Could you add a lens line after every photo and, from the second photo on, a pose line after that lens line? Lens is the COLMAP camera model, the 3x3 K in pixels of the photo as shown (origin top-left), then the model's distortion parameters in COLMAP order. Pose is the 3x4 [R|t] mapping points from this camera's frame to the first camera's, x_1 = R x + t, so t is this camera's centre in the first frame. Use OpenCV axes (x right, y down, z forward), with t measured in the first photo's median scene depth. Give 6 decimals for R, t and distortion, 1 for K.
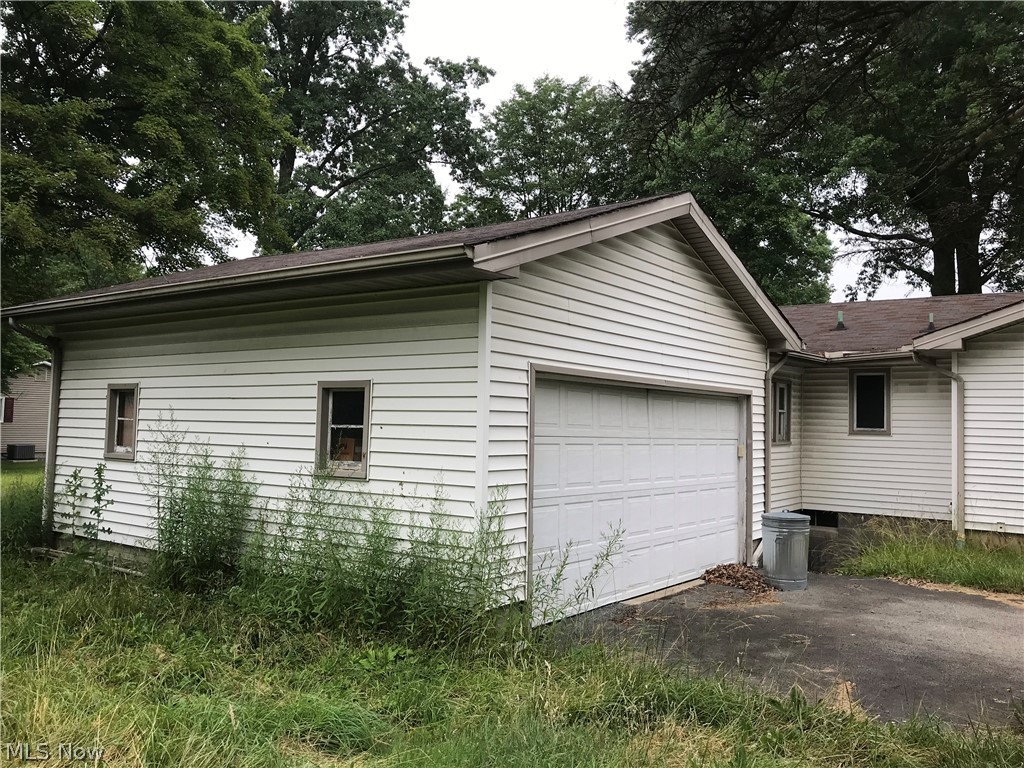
lens RADIAL K [[852.8, 0, 512.0], [0, 852.8, 384.0], [0, 0, 1]] dist [0.001854, -0.001170]
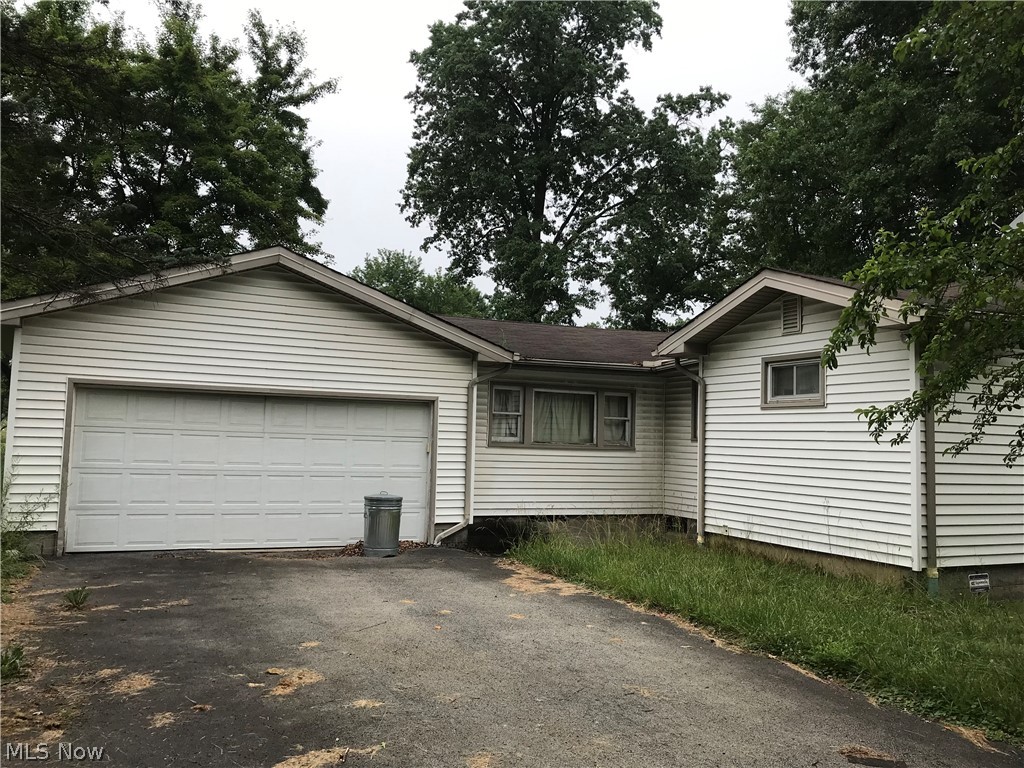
lens RADIAL K [[833.2, 0, 487.2], [0, 833.2, 378.4], [0, 0, 1]] dist [0.031469, -0.001720]
pose [[0.881956, -0.032922, -0.470180, 0.762759], [0.014108, 0.998955, -0.043482, 0.028594], [0.471120, 0.031716, 0.881499, 0.006527]]
